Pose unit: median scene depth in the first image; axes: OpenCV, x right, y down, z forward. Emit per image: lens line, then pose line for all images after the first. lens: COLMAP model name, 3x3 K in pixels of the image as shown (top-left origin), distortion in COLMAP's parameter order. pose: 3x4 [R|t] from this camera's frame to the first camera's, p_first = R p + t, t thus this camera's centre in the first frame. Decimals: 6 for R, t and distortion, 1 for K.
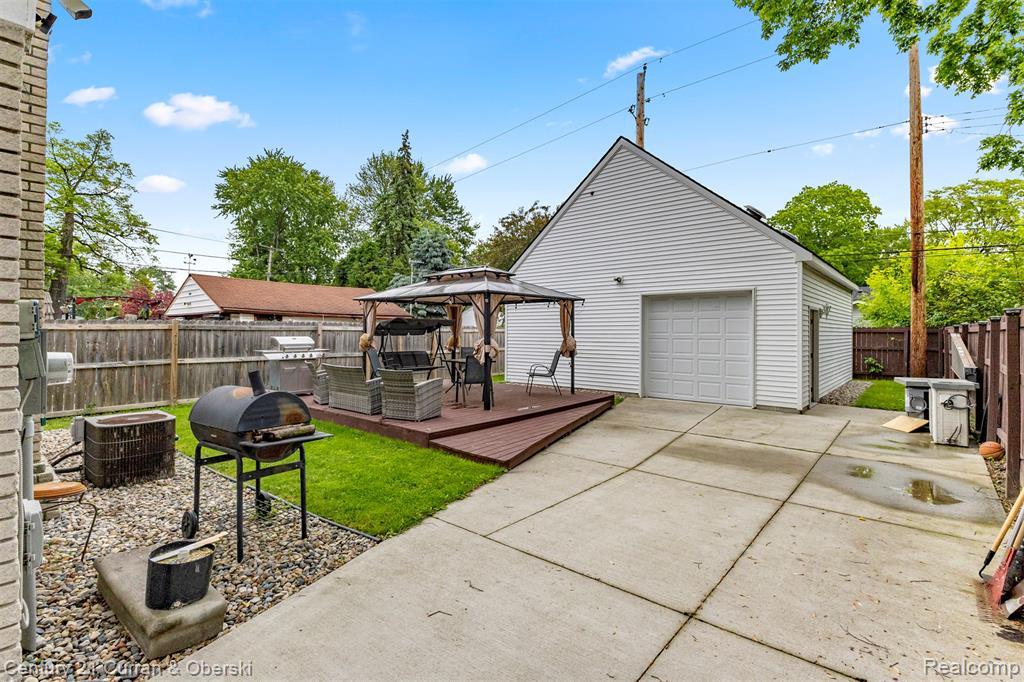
lens RADIAL K [[473.9, 0, 515.1], [0, 473.9, 328.4], [0, 0, 1]] dist [0.001122, 0.000362]
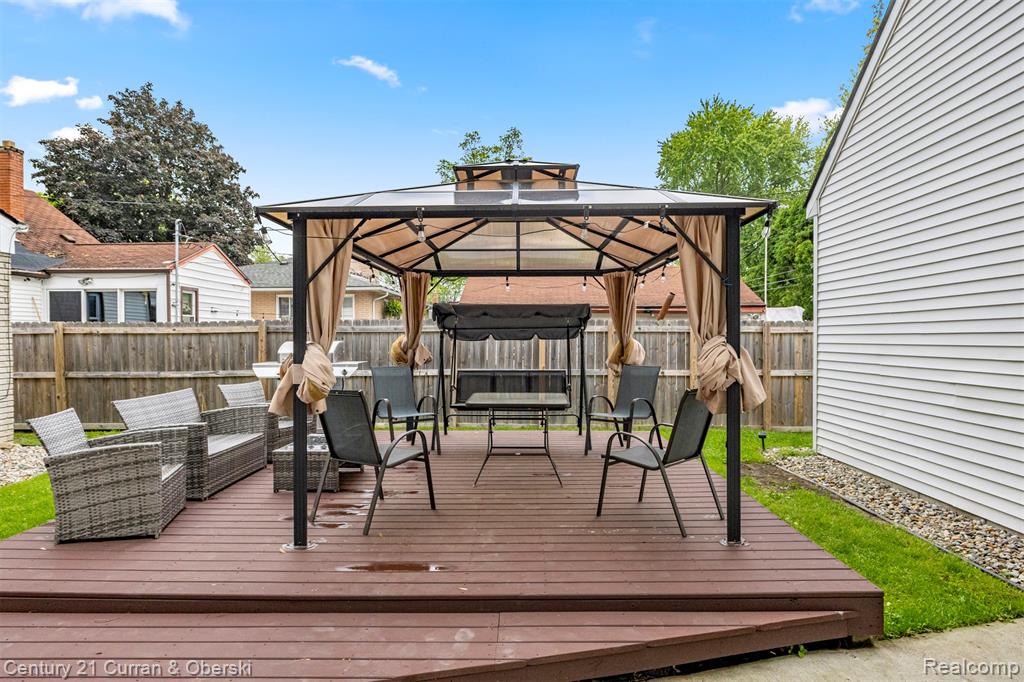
lens RADIAL K [[614.4, 0, 513.3], [0, 614.4, 341.6], [0, 0, 1]] dist [-0.004429, -0.001313]
pose [[0.626223, 0.000141, -0.779644, 0.324000], [0.011645, 0.999887, 0.009535, 0.011948], [0.779557, -0.015050, 0.626150, 0.661836]]
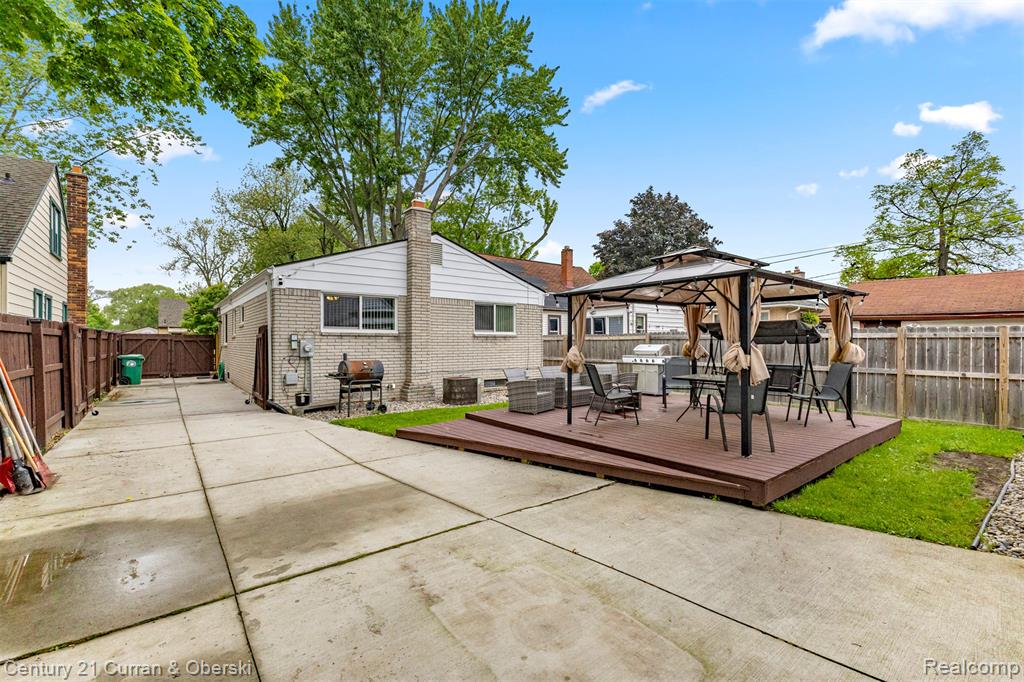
lens RADIAL K [[446.3, 0, 519.1], [0, 446.3, 342.1], [0, 0, 1]] dist [0.014253, -0.001732]
pose [[-0.193252, -0.004178, -0.981140, 0.643184], [0.008444, 0.999947, -0.005921, 0.014495], [0.981113, -0.009429, -0.193206, 0.848960]]
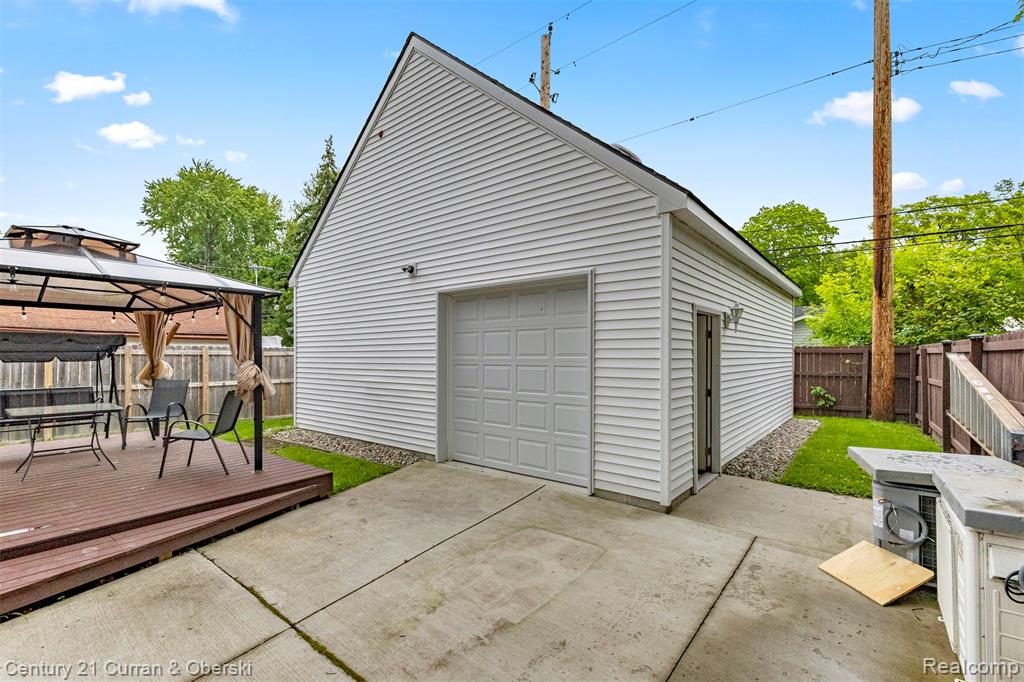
lens RADIAL K [[446.3, 0, 510.4], [0, 446.3, 356.8], [0, 0, 1]] dist [0.014253, -0.001732]
pose [[0.999637, -0.005241, 0.026426, 0.389592], [0.004934, 0.999919, 0.011692, 0.005357], [-0.026486, -0.011558, 0.999582, 0.484914]]
